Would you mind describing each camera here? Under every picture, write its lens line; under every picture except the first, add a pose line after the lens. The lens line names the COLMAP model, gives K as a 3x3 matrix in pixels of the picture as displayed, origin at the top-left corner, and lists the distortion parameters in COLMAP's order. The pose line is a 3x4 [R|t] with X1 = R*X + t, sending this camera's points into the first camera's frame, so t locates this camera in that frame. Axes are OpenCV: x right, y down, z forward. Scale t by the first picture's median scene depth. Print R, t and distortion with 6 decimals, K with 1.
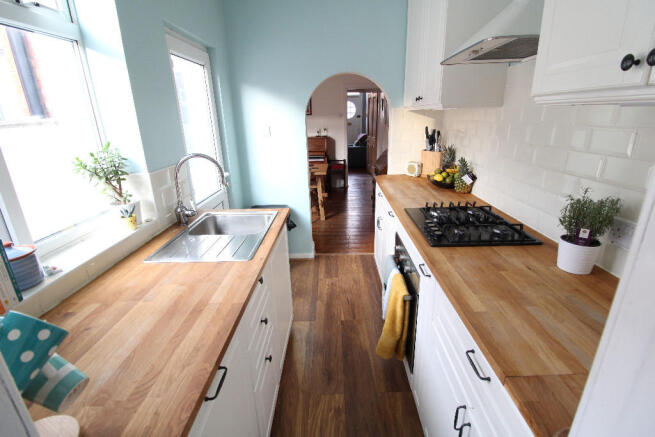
lens RADIAL K [[307.1, 0, 331.8], [0, 307.1, 218.2], [0, 0, 1]] dist [-0.016548, -0.002231]
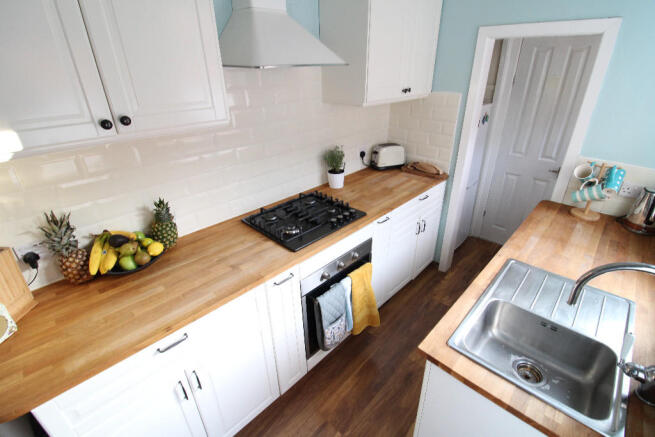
lens RADIAL K [[307.1, 0, 332.5], [0, 307.1, 214.5], [0, 0, 1]] dist [-0.016548, -0.002231]
pose [[-0.732753, -0.267384, 0.625763, -0.320025], [0.242790, 0.756325, 0.607474, -0.592243], [-0.635709, 0.597058, -0.489281, 1.344601]]
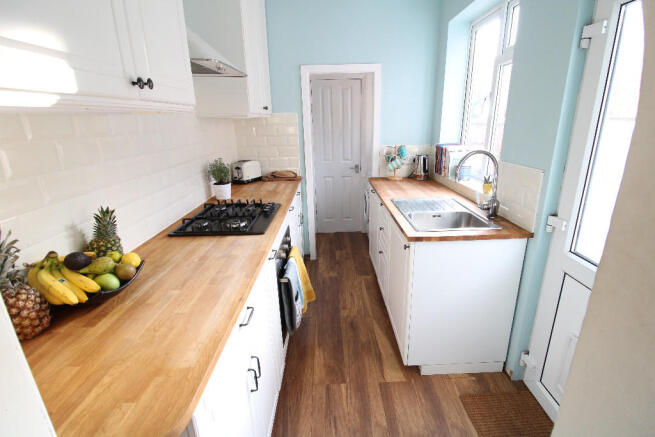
lens RADIAL K [[307.1, 0, 338.7], [0, 307.1, 214.8], [0, 0, 1]] dist [-0.016548, -0.002231]
pose [[-0.998252, 0.054129, -0.023721, 0.053231], [0.030187, 0.812094, 0.582745, -0.583799], [0.050807, 0.581011, -0.812309, 1.756743]]
